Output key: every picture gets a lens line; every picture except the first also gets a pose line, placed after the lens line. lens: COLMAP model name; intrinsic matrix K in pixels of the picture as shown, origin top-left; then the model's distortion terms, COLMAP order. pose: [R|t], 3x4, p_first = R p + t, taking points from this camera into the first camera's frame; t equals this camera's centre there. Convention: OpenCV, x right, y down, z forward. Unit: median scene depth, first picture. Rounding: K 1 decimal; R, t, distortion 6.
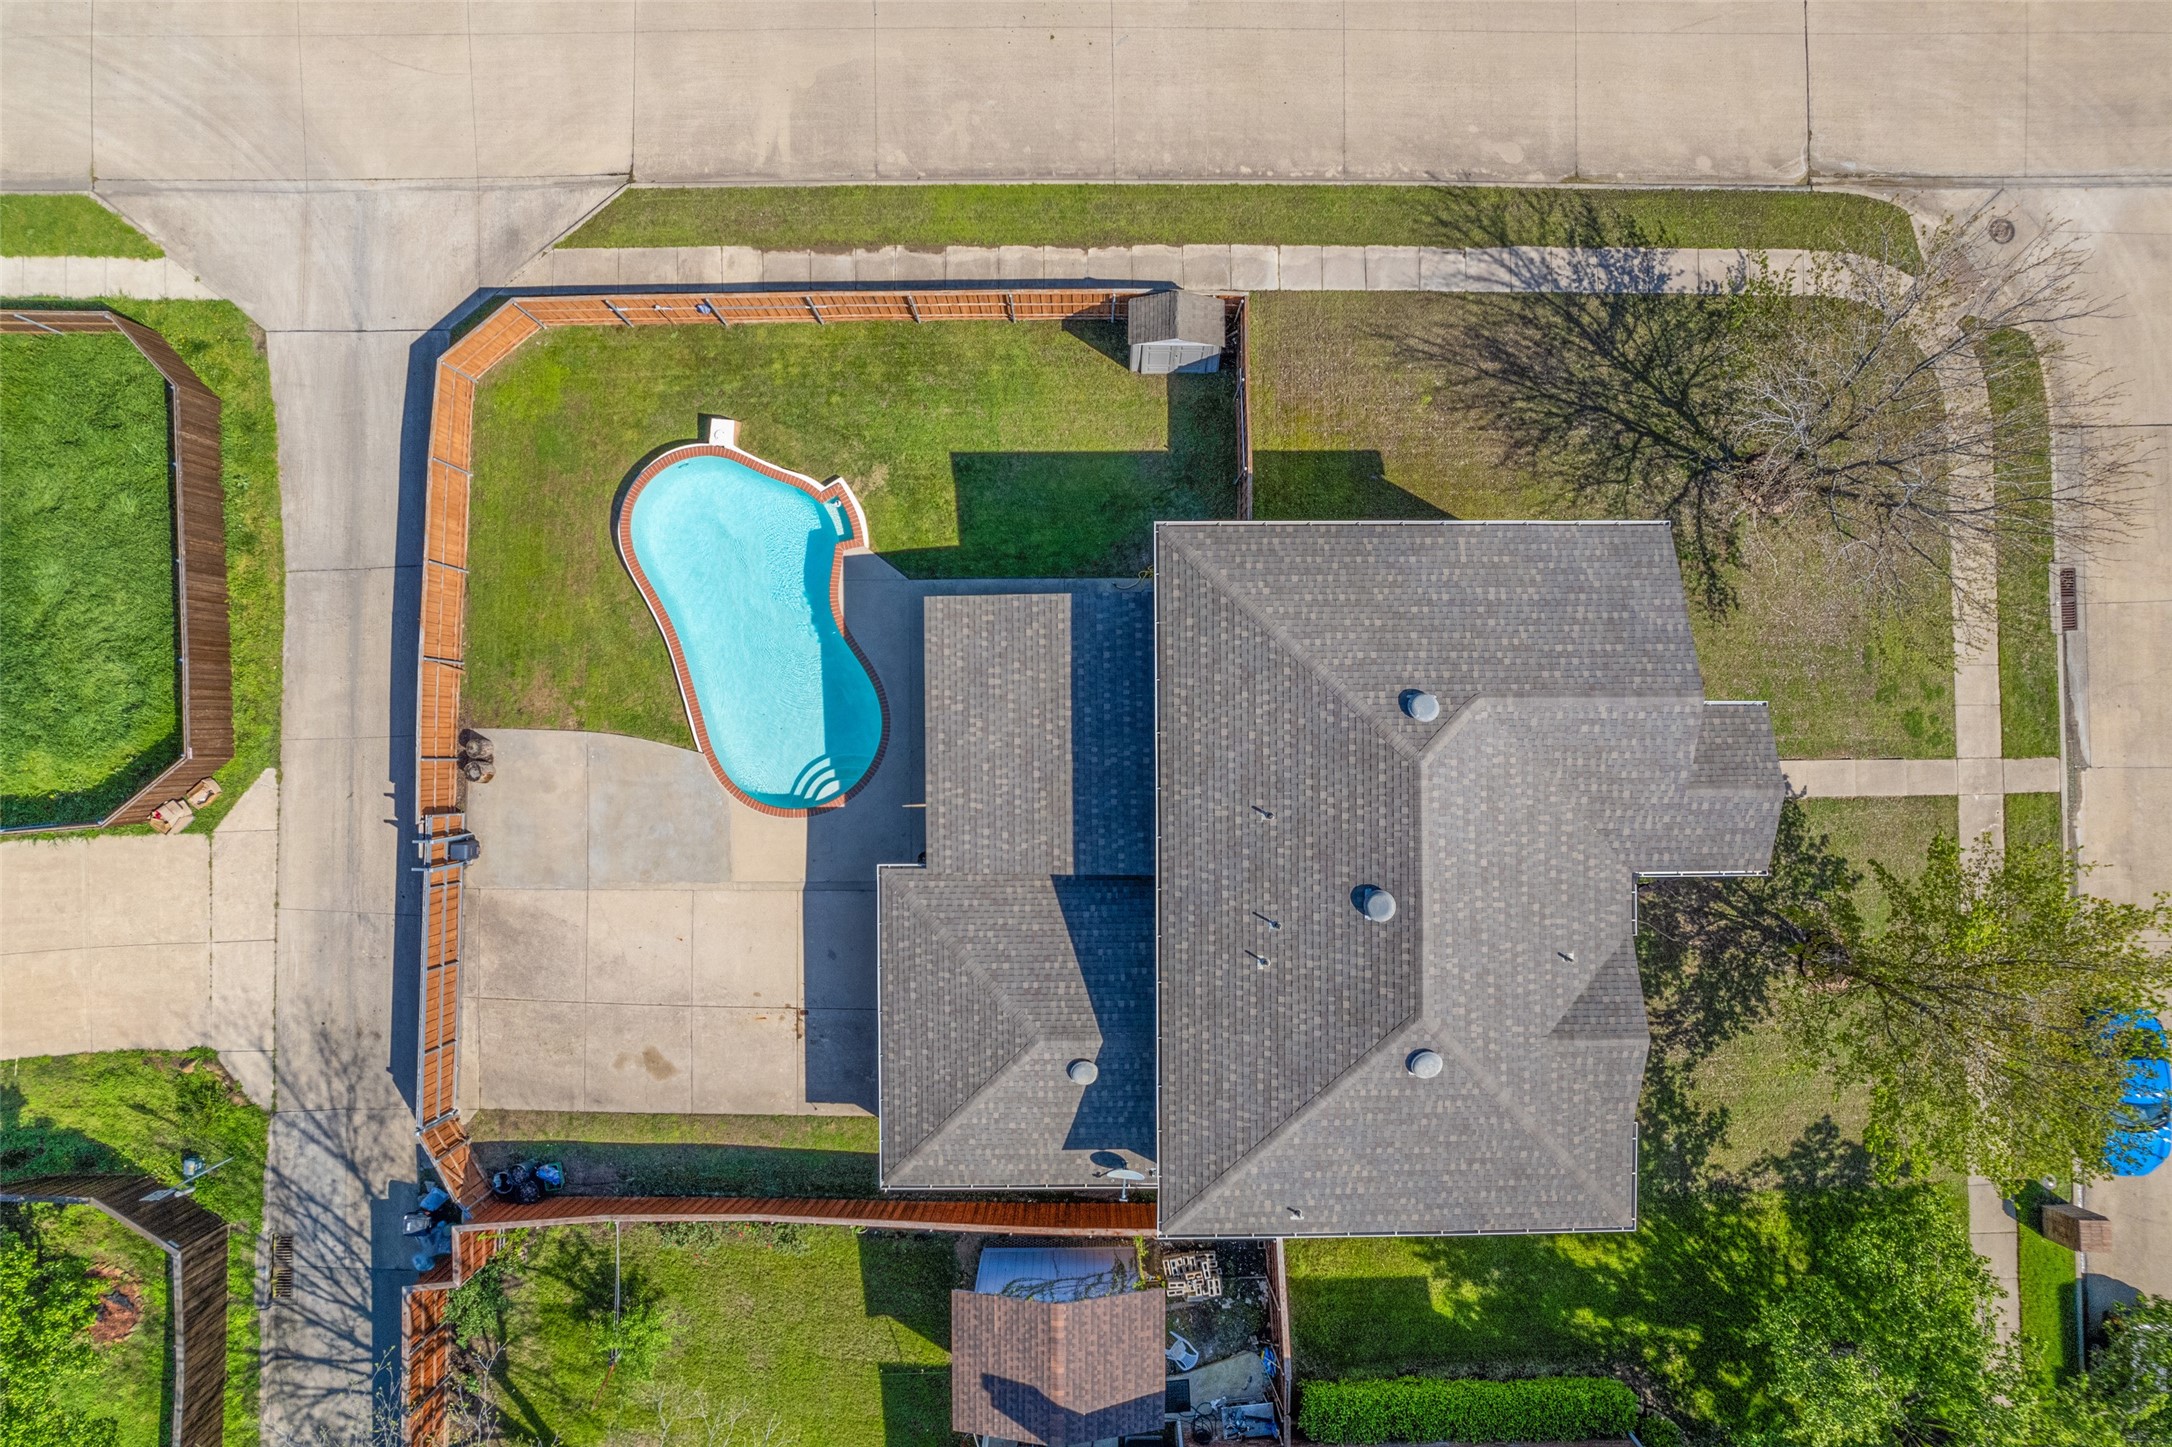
lens RADIAL K [[1379.9, 0, 1086.0], [0, 1379.9, 723.5], [0, 0, 1]] dist [-0.053574, 0.044467]
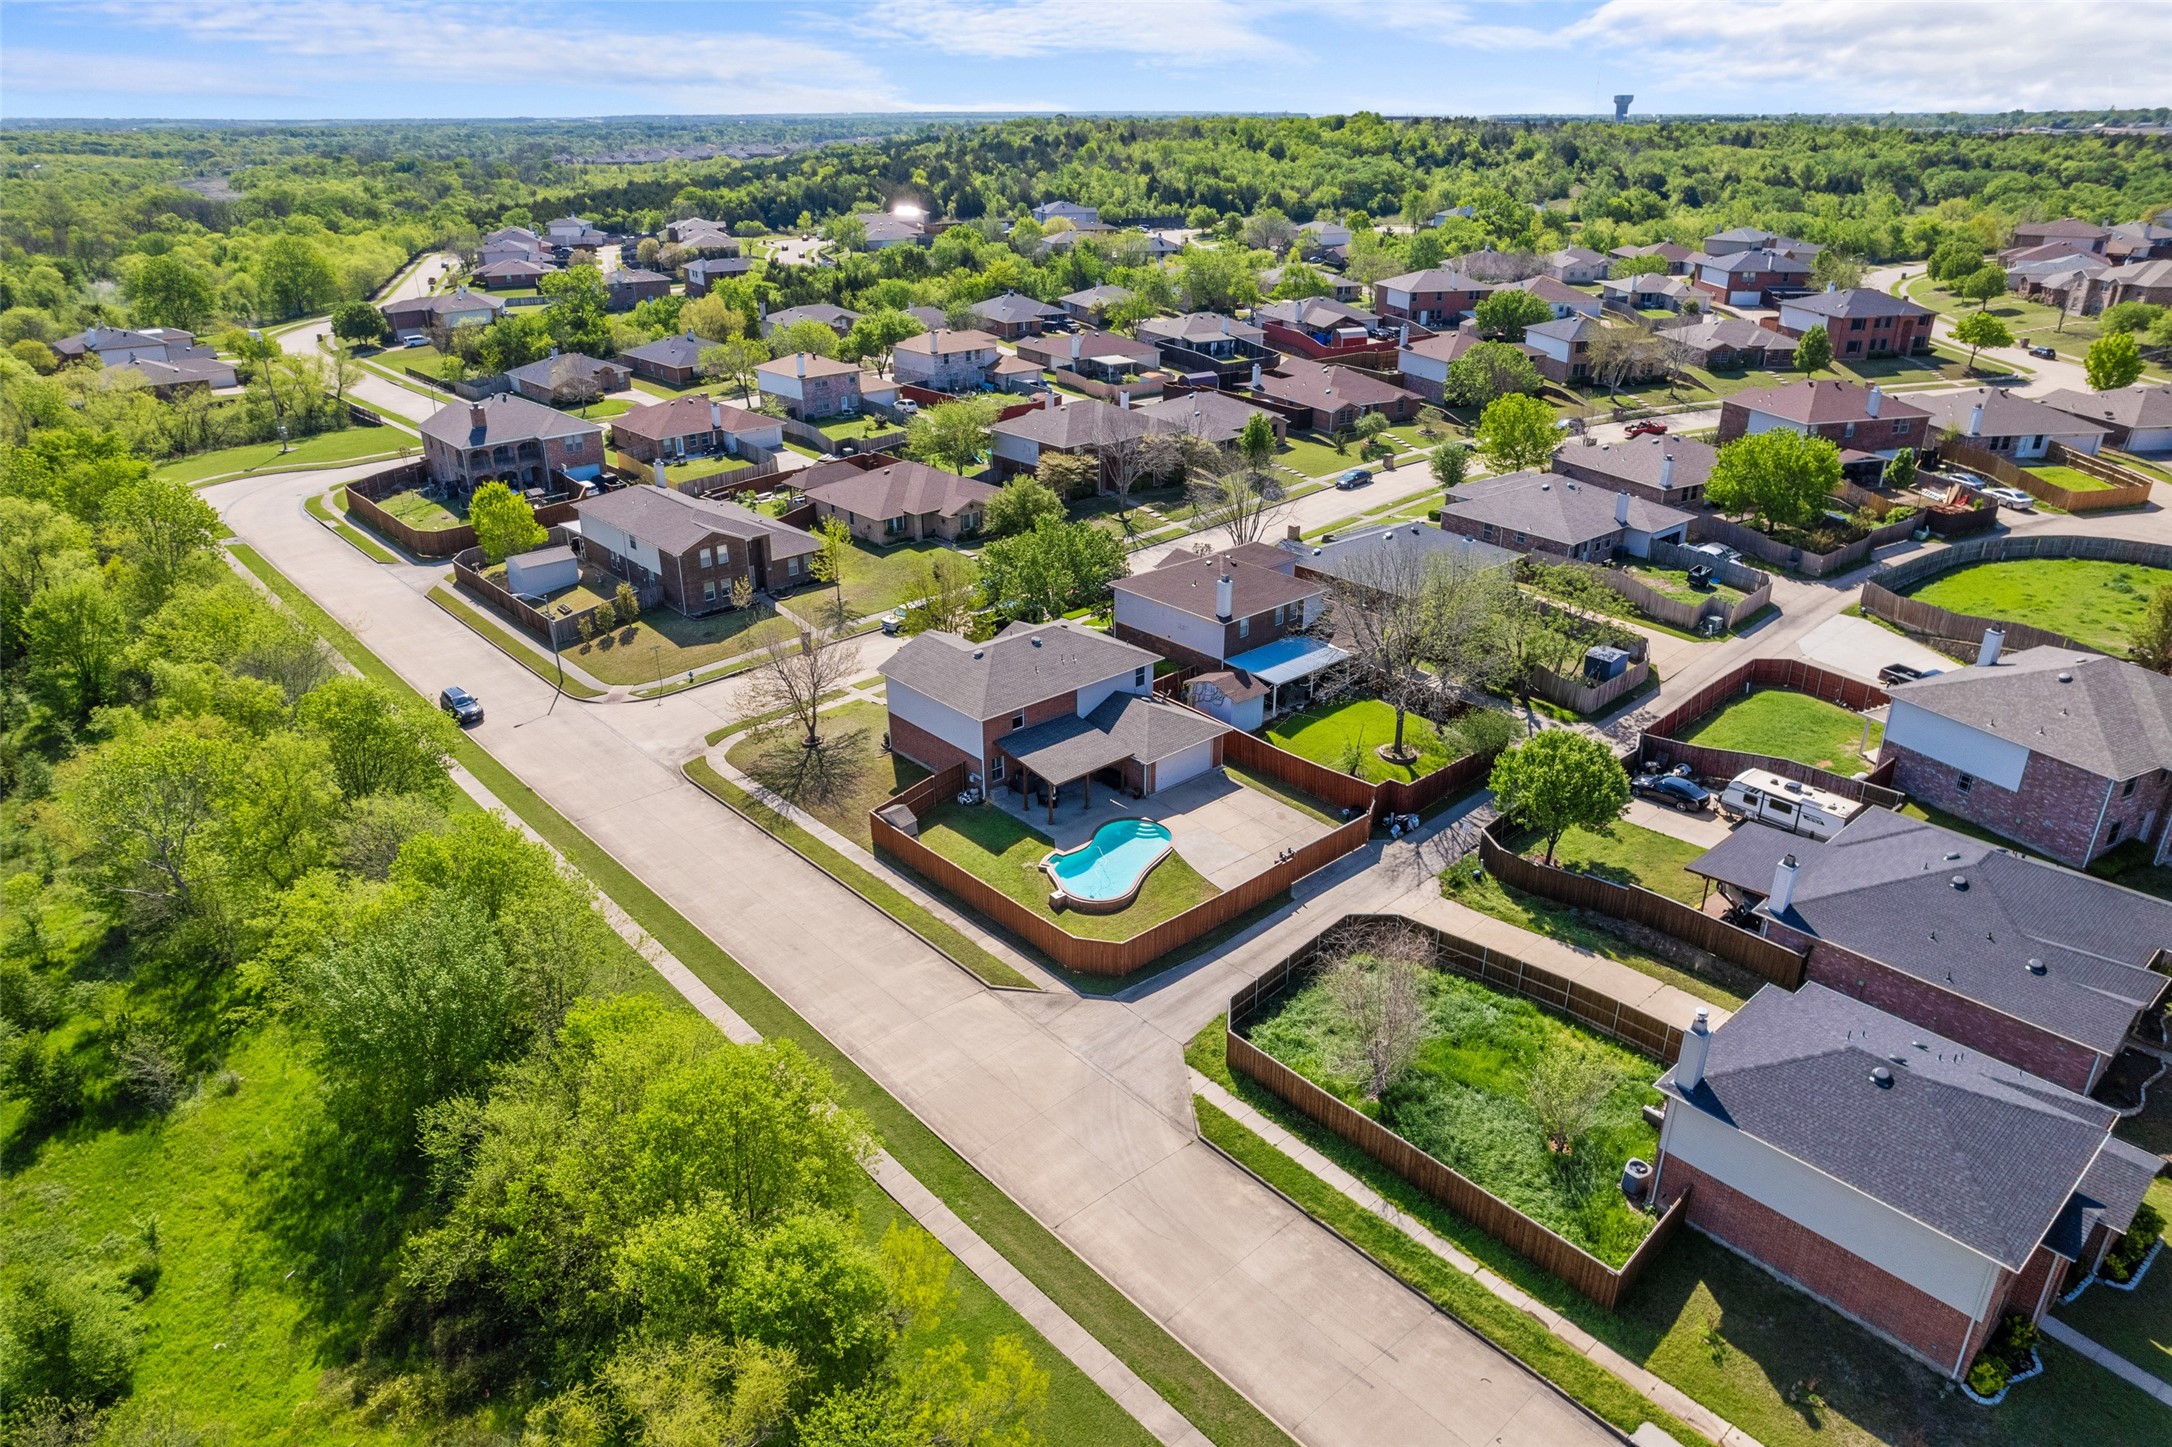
lens RADIAL K [[1387.3, 0, 1086.0], [0, 1387.3, 723.5], [0, 0, 1]] dist [-0.049863, 0.003593]
pose [[-0.660610, -0.310553, 0.683485, -1.625788], [0.750726, -0.270543, 0.602675, -1.357674], [-0.002251, 0.911243, 0.411863, -0.119158]]
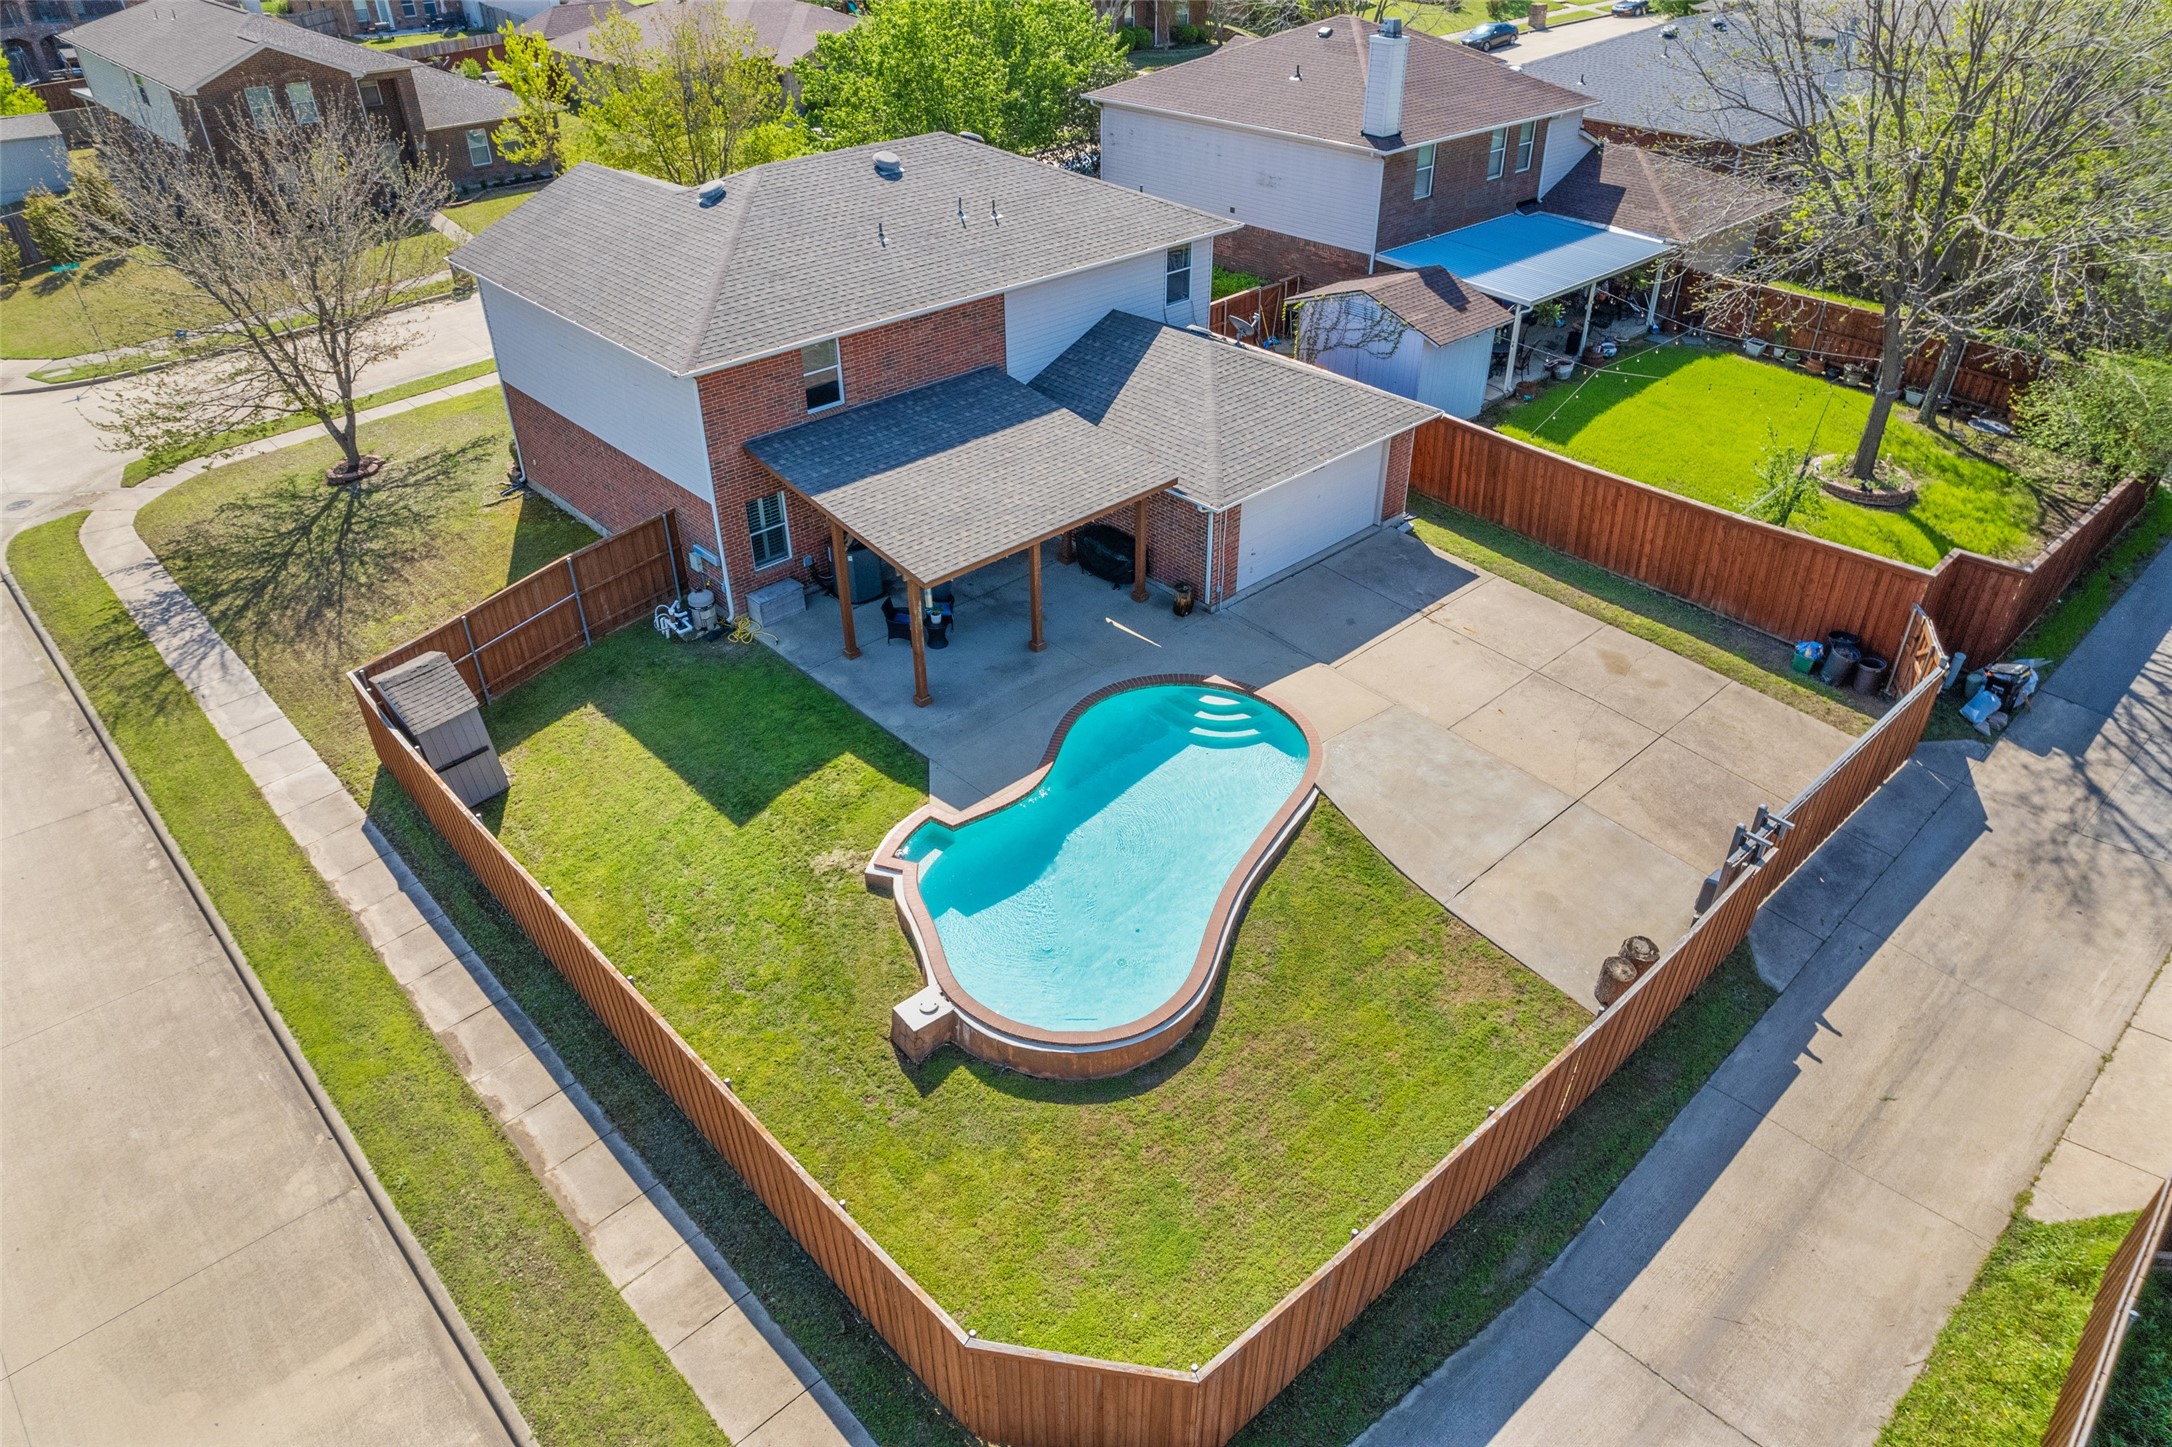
lens RADIAL K [[1379.9, 0, 1086.0], [0, 1379.9, 723.5], [0, 0, 1]] dist [-0.053574, 0.044467]
pose [[-0.678869, -0.413296, 0.606896, -0.584993], [0.734259, -0.380921, 0.561928, -0.421685], [-0.001063, 0.827095, 0.562062, 0.570644]]
